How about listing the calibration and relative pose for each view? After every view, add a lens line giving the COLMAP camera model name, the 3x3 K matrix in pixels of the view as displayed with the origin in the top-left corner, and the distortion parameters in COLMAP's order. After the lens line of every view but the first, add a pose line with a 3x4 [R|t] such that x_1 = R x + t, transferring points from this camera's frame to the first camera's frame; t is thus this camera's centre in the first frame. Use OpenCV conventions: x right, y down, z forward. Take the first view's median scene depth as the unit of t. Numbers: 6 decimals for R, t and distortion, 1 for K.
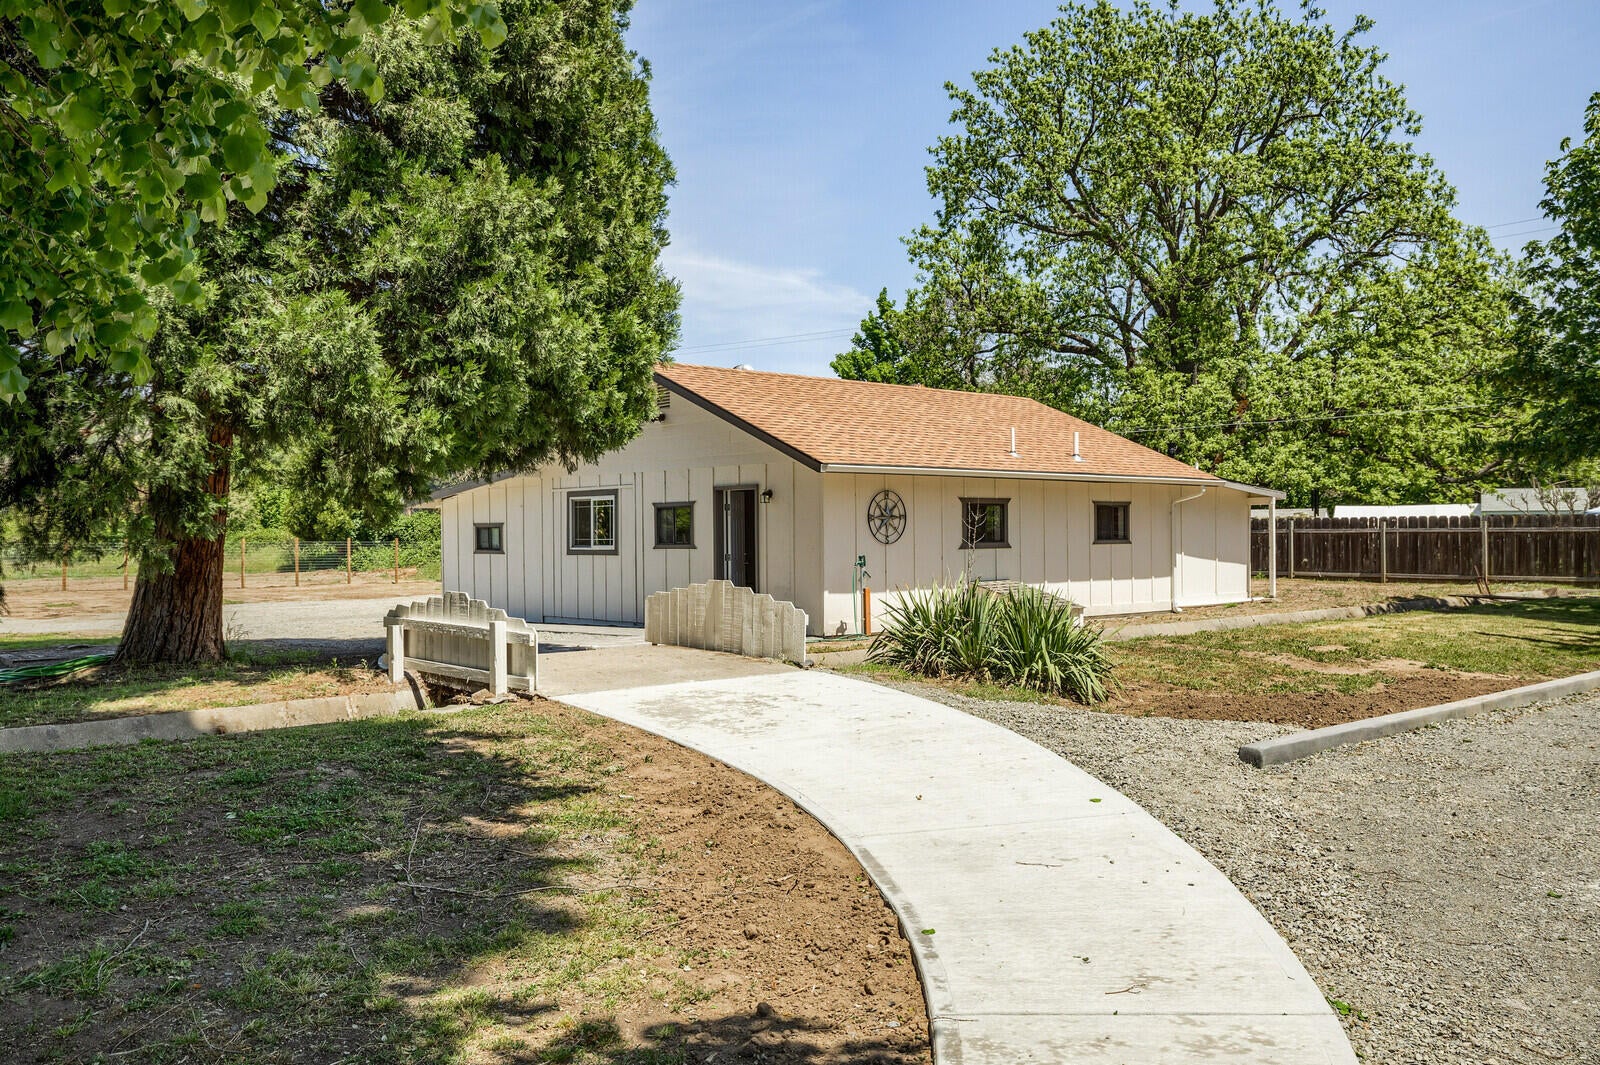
lens RADIAL K [[1064.6, 0, 800.0], [0, 1064.6, 532.5], [0, 0, 1]] dist [-0.001360, -0.002611]
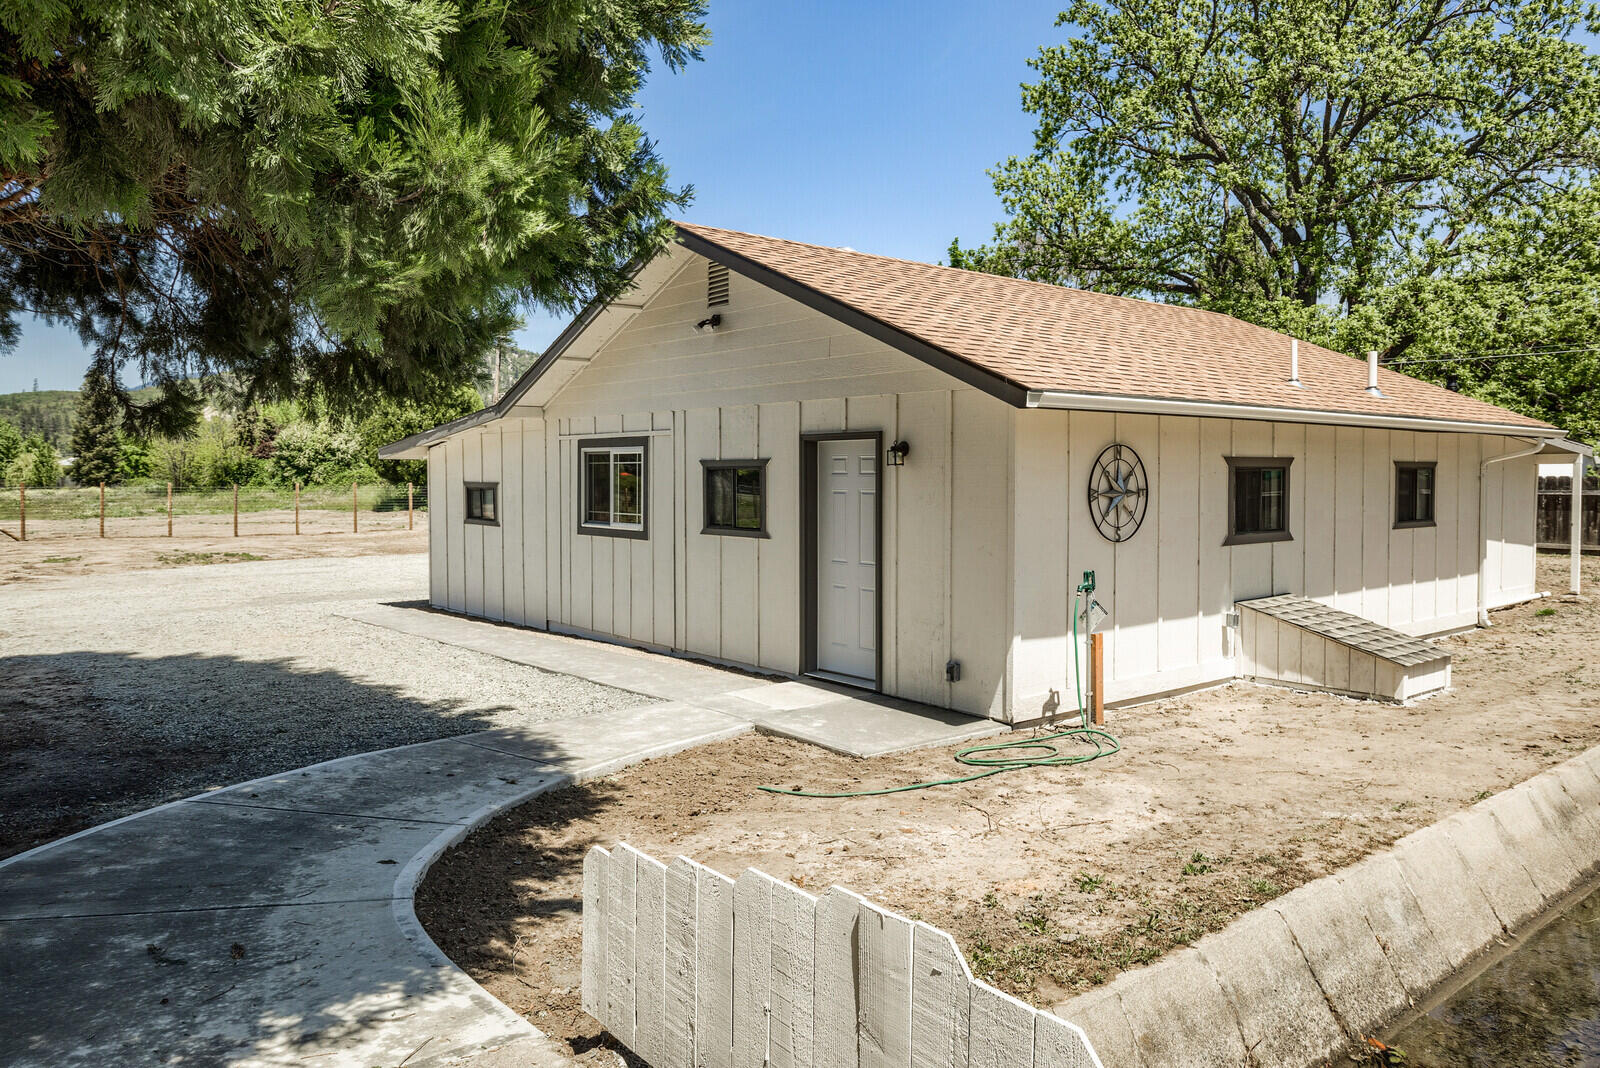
lens RADIAL K [[1064.6, 0, 800.0], [0, 1064.6, 534.0], [0, 0, 1]] dist [-0.001360, -0.002611]
pose [[0.997625, 0.014186, -0.067408, -0.036526], [-0.010641, 0.998555, 0.052667, -0.016971], [0.068058, -0.051824, 0.996334, 0.366203]]
